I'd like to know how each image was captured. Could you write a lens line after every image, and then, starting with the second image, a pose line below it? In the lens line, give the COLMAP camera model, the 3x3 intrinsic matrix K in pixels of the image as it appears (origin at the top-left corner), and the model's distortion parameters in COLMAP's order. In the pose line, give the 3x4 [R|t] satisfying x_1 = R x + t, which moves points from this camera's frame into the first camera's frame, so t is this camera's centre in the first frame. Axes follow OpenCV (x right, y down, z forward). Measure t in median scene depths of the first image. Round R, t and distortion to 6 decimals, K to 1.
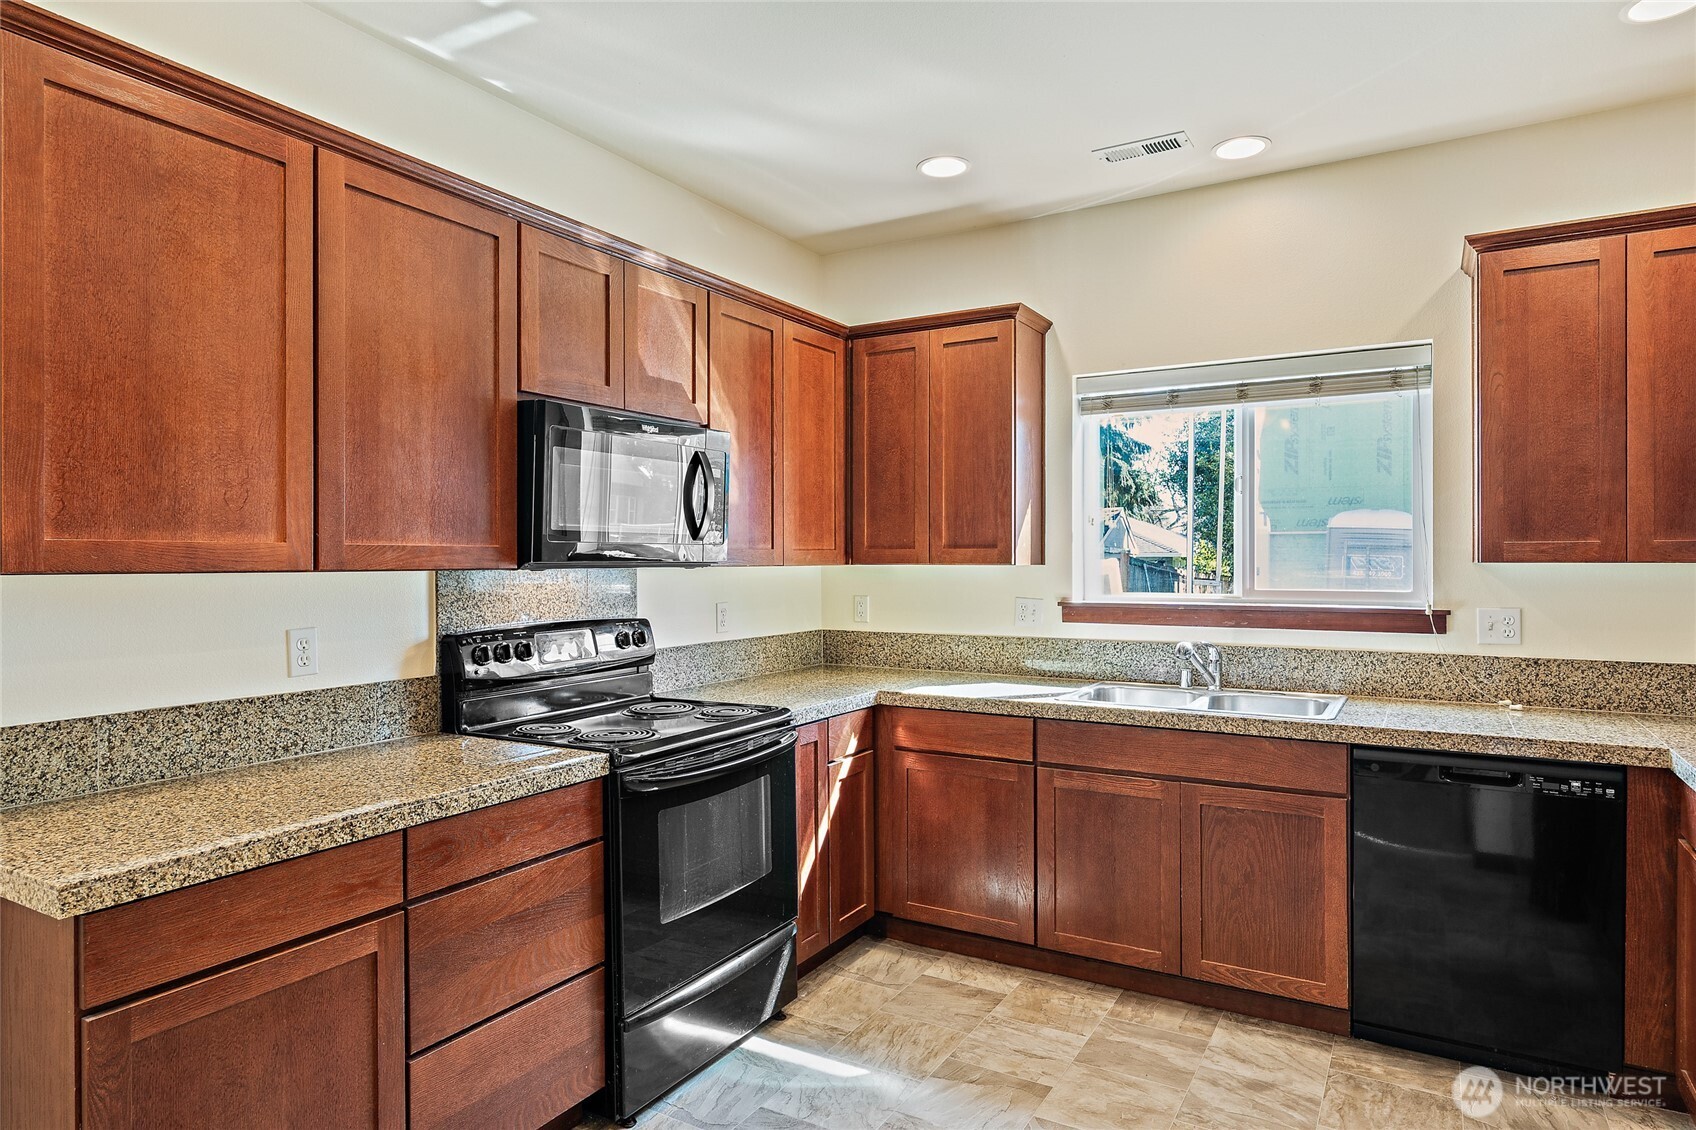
lens RADIAL K [[1007.2, 0, 841.3], [0, 1007.2, 555.5], [0, 0, 1]] dist [-0.000138, 0.001806]
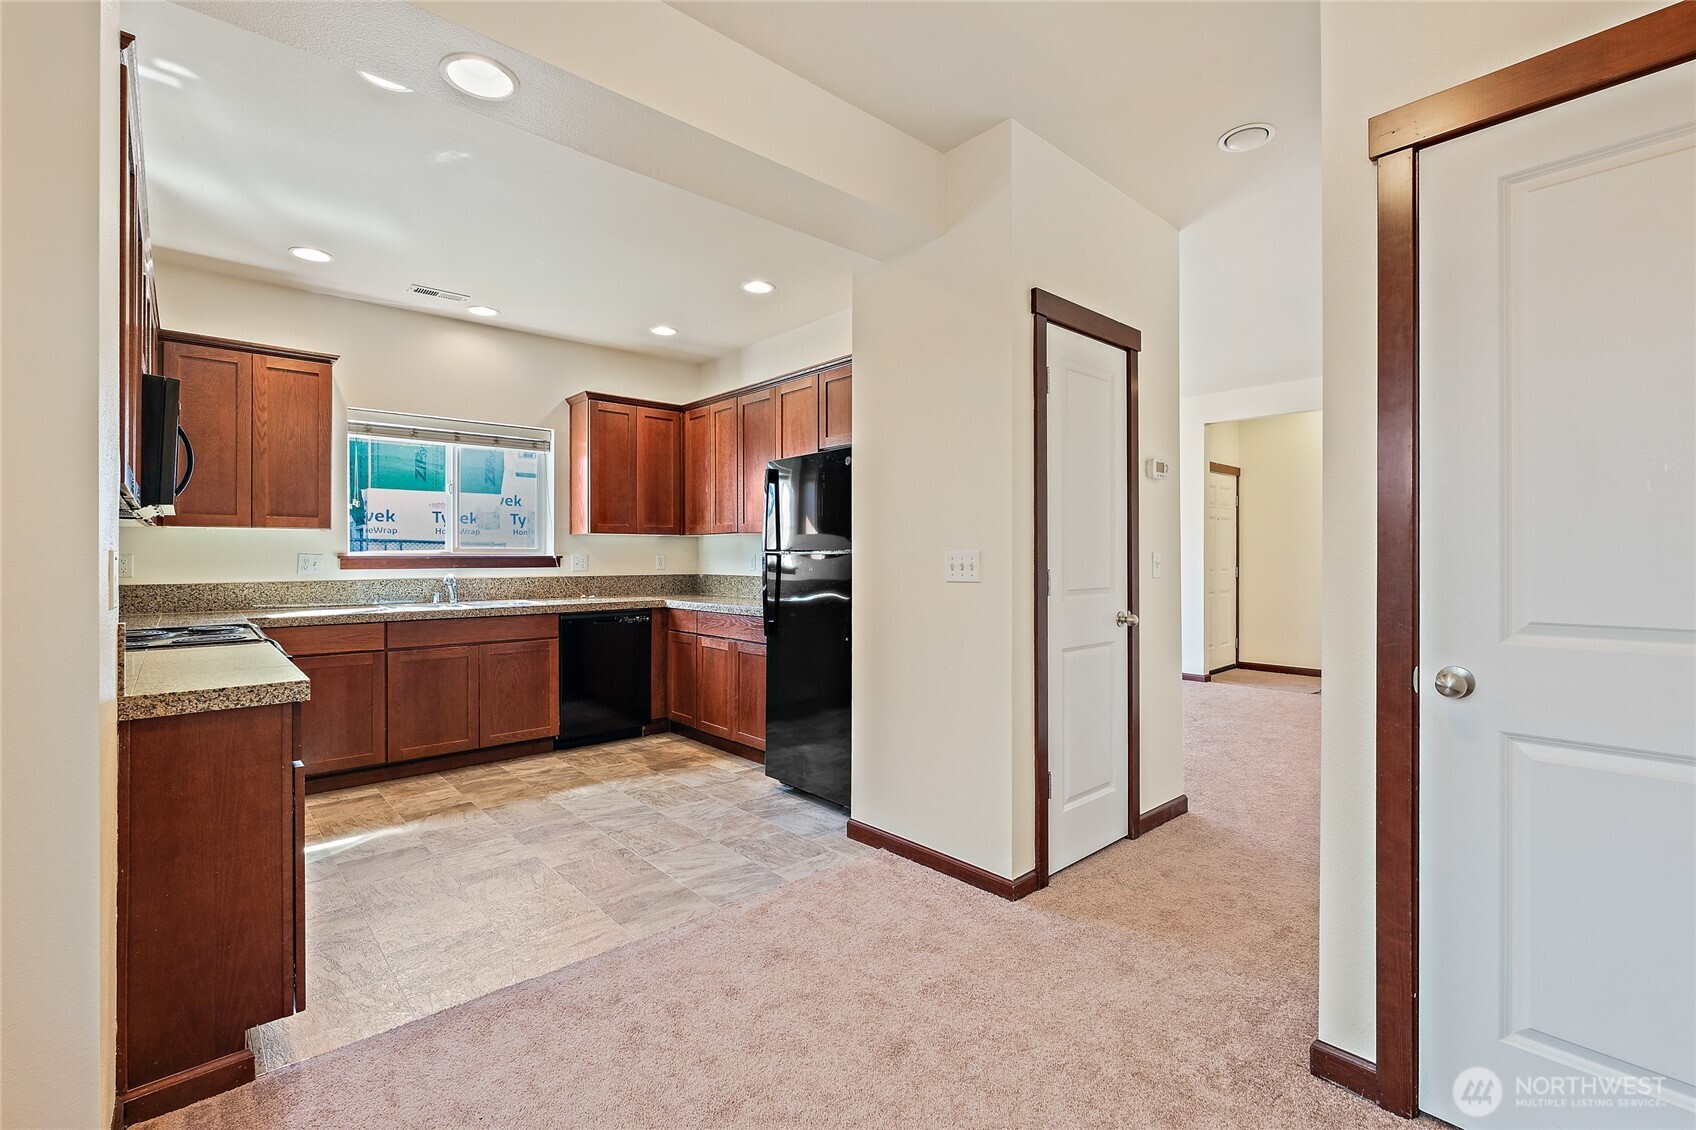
lens RADIAL K [[726.6, 0, 863.6], [0, 726.6, 559.4], [0, 0, 1]] dist [0.001344, 0.000140]
pose [[0.292259, -0.001237, 0.956338, -0.752313], [0.000577, 0.999999, 0.001118, 0.064121], [-0.956339, 0.000225, 0.292259, -0.084600]]
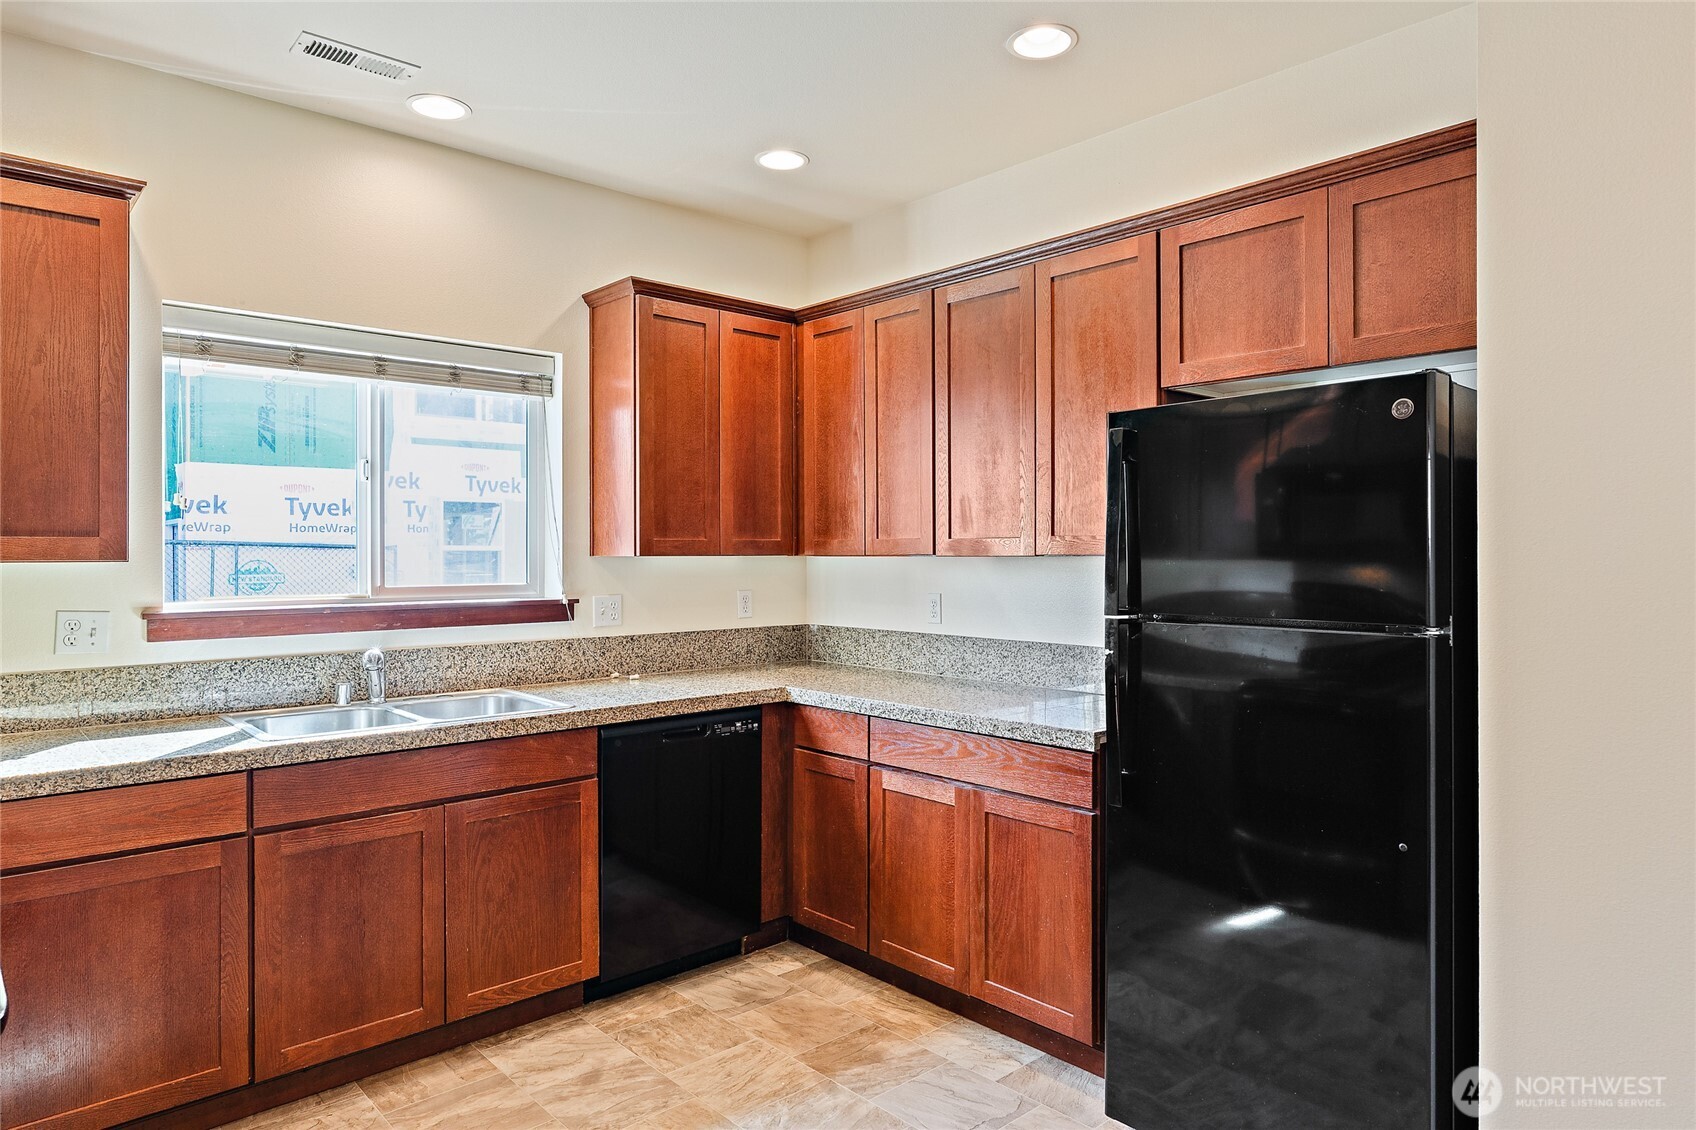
lens RADIAL K [[1007.2, 0, 880.9], [0, 1007.2, 558.3], [0, 0, 1]] dist [-0.000138, 0.001806]
pose [[0.282965, -0.000943, 0.959130, -0.401957], [0.000793, 0.999999, 0.000749, 0.008750], [-0.959130, 0.000548, 0.282966, 0.383283]]
